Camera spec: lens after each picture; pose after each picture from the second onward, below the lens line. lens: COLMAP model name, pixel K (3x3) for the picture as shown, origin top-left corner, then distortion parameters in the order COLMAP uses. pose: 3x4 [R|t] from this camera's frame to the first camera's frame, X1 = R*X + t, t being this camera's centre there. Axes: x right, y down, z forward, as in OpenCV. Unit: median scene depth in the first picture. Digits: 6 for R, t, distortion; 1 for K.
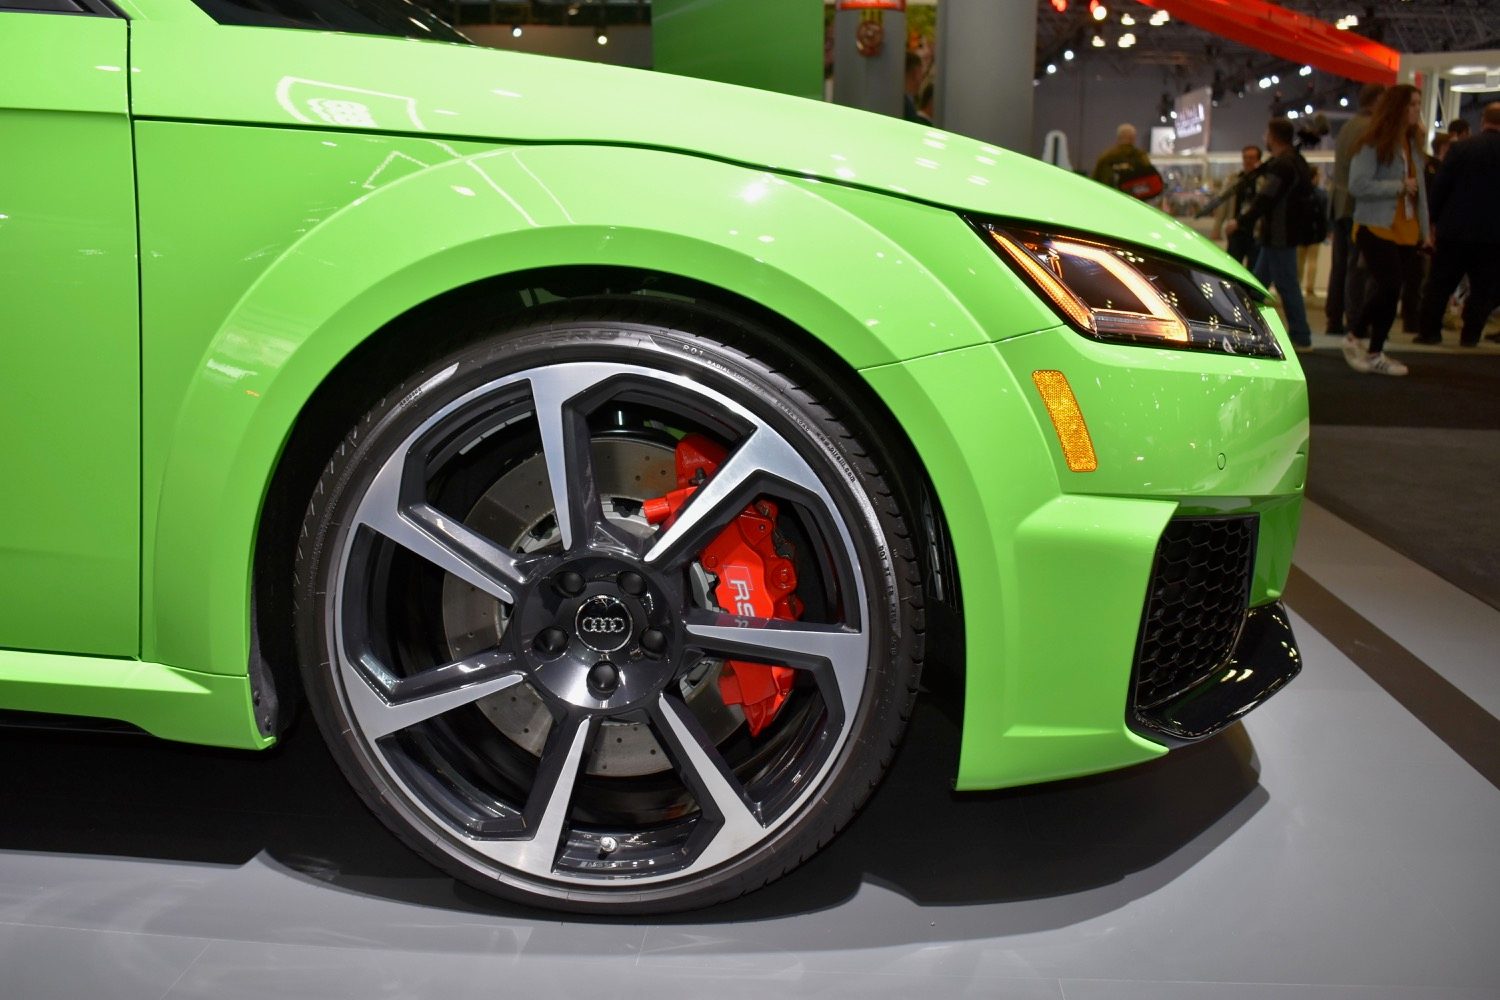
lens RADIAL K [[1493.6, 0, 750.6], [0, 1493.6, 493.6], [0, 0, 1]] dist [-0.054053, 0.000000]
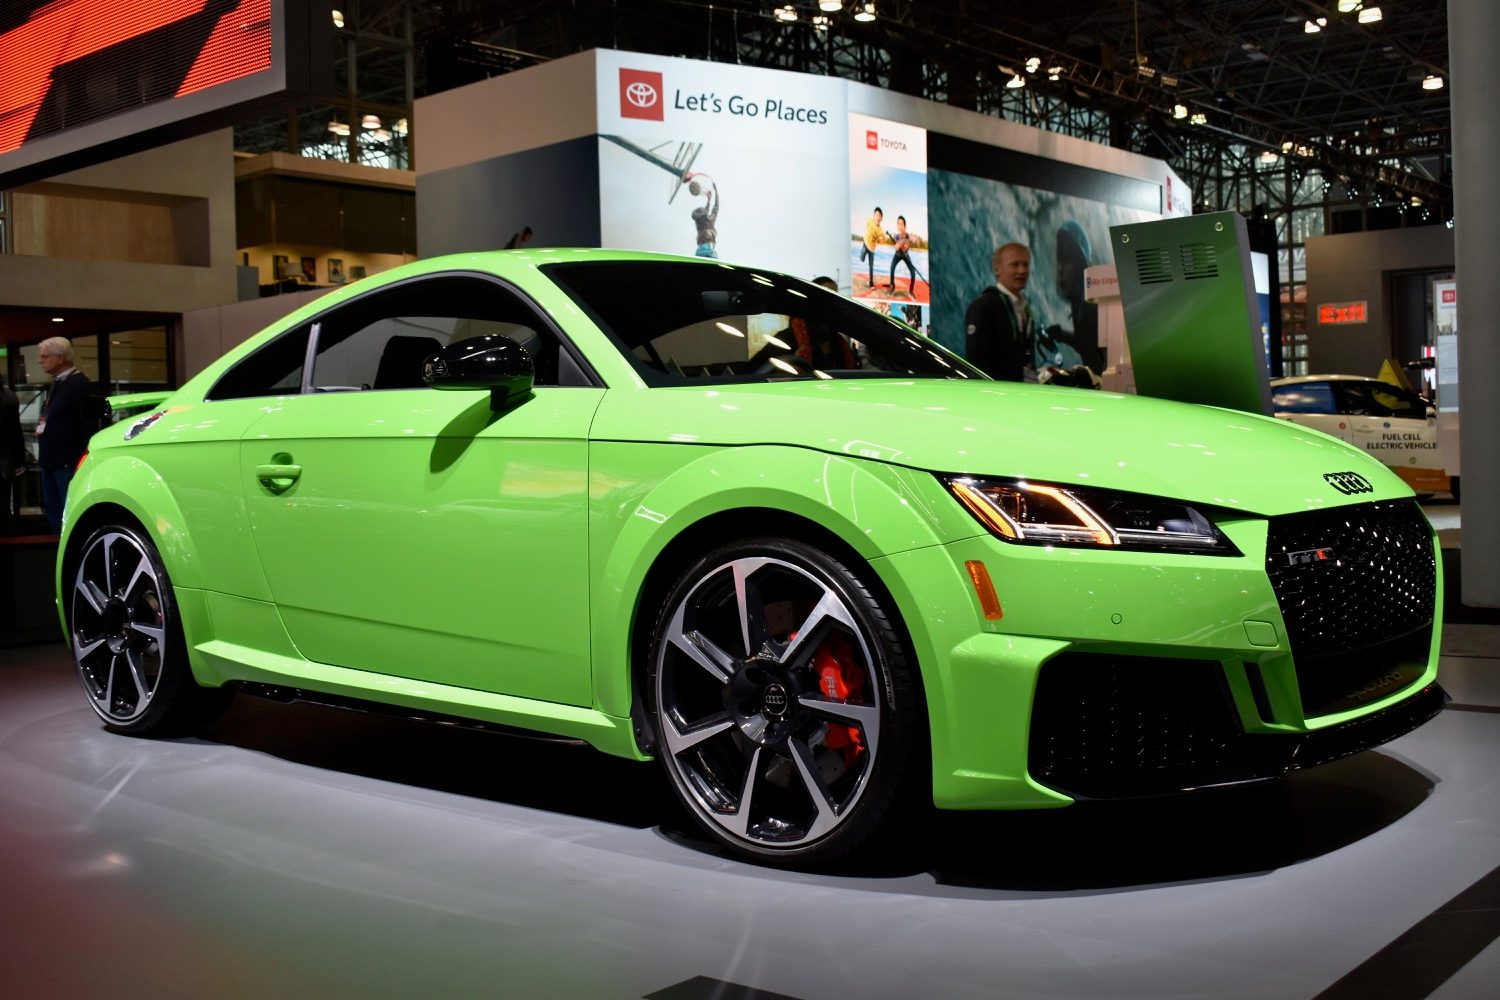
lens RADIAL K [[1573.2, 0, 745.0], [0, 1573.2, 501.8], [0, 0, 1]] dist [0.070402, 0.000000]
pose [[0.798184, -0.028506, -0.601739, 1.069698], [-0.064334, 0.989134, -0.132196, 0.107616], [0.598969, 0.144229, 0.787677, -0.604808]]
